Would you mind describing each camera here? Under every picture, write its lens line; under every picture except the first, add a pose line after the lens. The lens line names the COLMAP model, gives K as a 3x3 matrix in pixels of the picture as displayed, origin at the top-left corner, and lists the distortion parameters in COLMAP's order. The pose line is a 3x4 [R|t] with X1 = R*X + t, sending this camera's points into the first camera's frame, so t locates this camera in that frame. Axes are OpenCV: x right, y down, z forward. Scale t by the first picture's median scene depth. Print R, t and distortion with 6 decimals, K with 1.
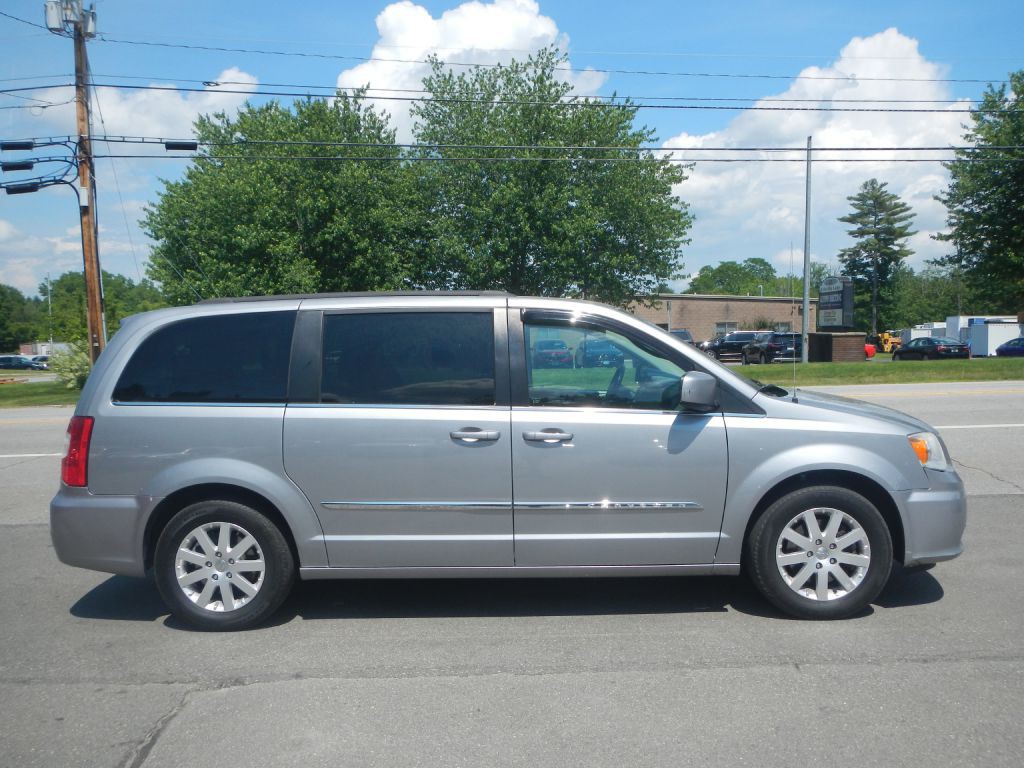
lens RADIAL K [[843.6, 0, 516.0], [0, 843.6, 382.3], [0, 0, 1]] dist [-0.004084, -0.006251]
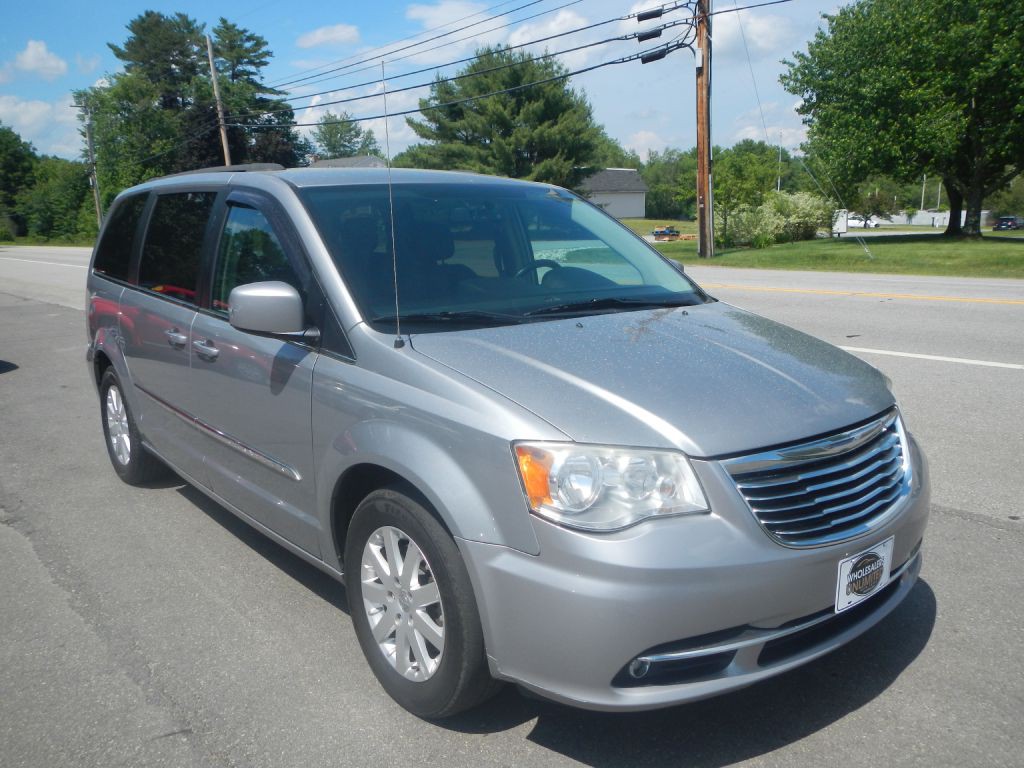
lens RADIAL K [[843.6, 0, 512.9], [0, 843.6, 388.7], [0, 0, 1]] dist [-0.004084, -0.006251]
pose [[0.660640, 0.166374, -0.732034, 0.123675], [-0.037860, 0.981275, 0.188853, -0.009368], [0.749747, -0.097049, 0.654569, 0.101075]]
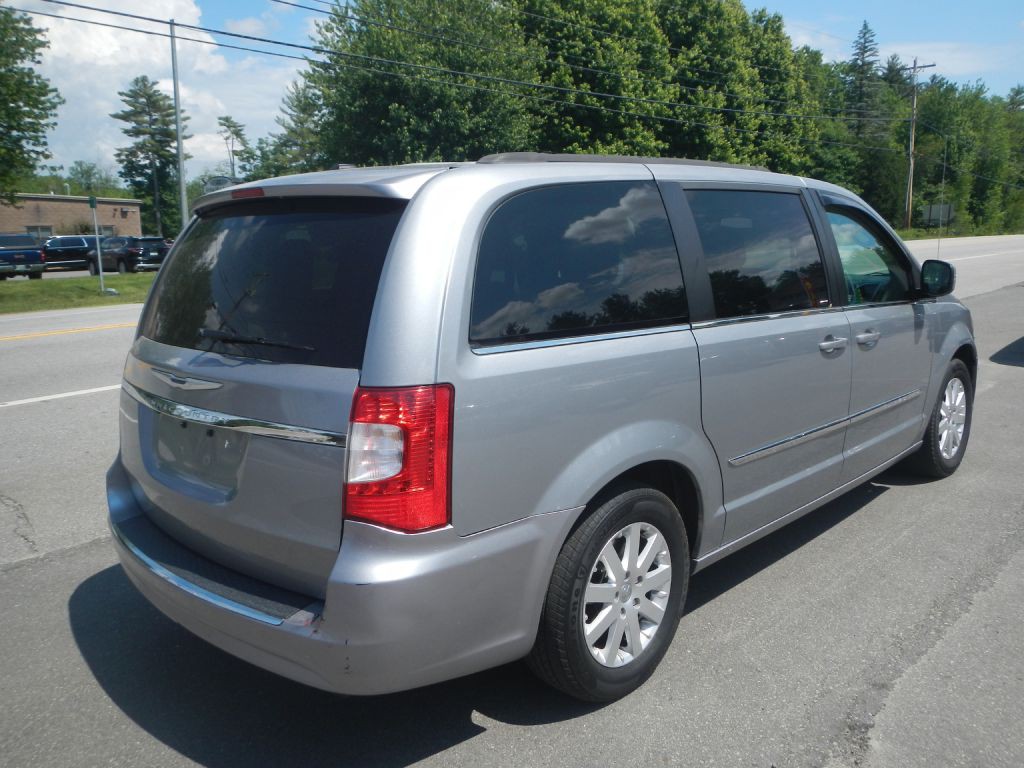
lens RADIAL K [[843.6, 0, 512.1], [0, 843.6, 384.1], [0, 0, 1]] dist [-0.004084, -0.006251]
pose [[0.685327, -0.129664, 0.716599, -0.127204], [0.048089, 0.989931, 0.133131, -0.003440], [-0.726646, -0.056778, 0.684662, 0.097610]]
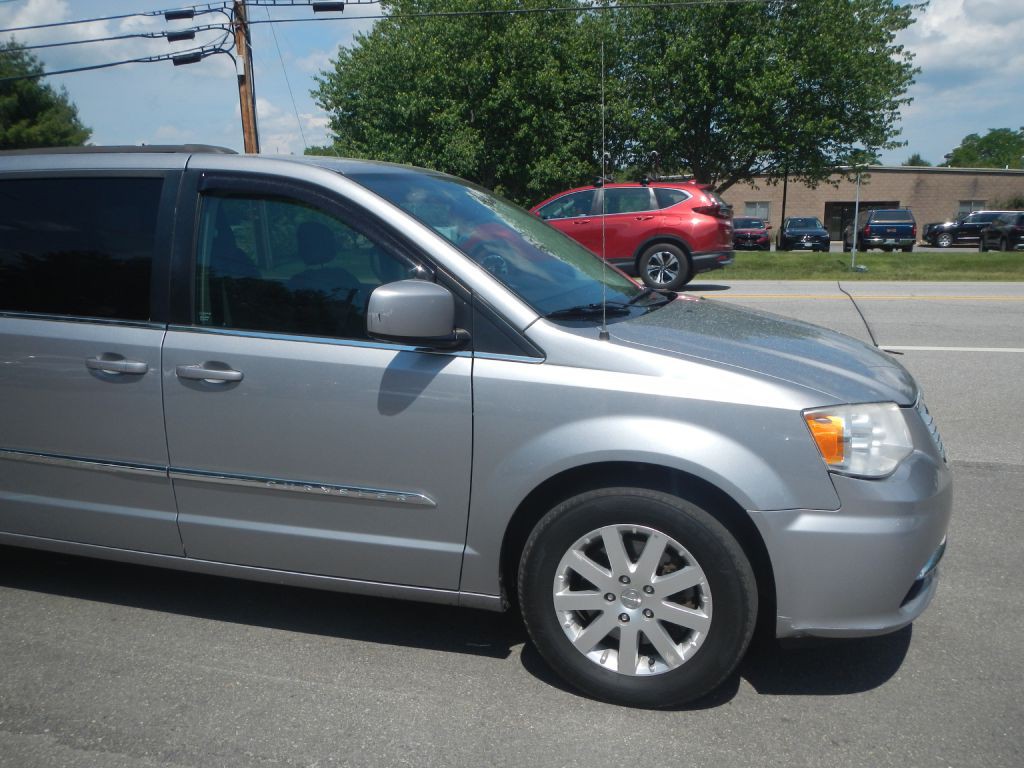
lens RADIAL K [[843.6, 0, 515.8], [0, 843.6, 387.2], [0, 0, 1]] dist [-0.004084, -0.006251]
pose [[0.965236, 0.064146, -0.253388, 0.063301], [-0.025484, 0.987896, 0.153013, -0.004520], [0.260136, -0.141236, 0.955187, 0.065313]]
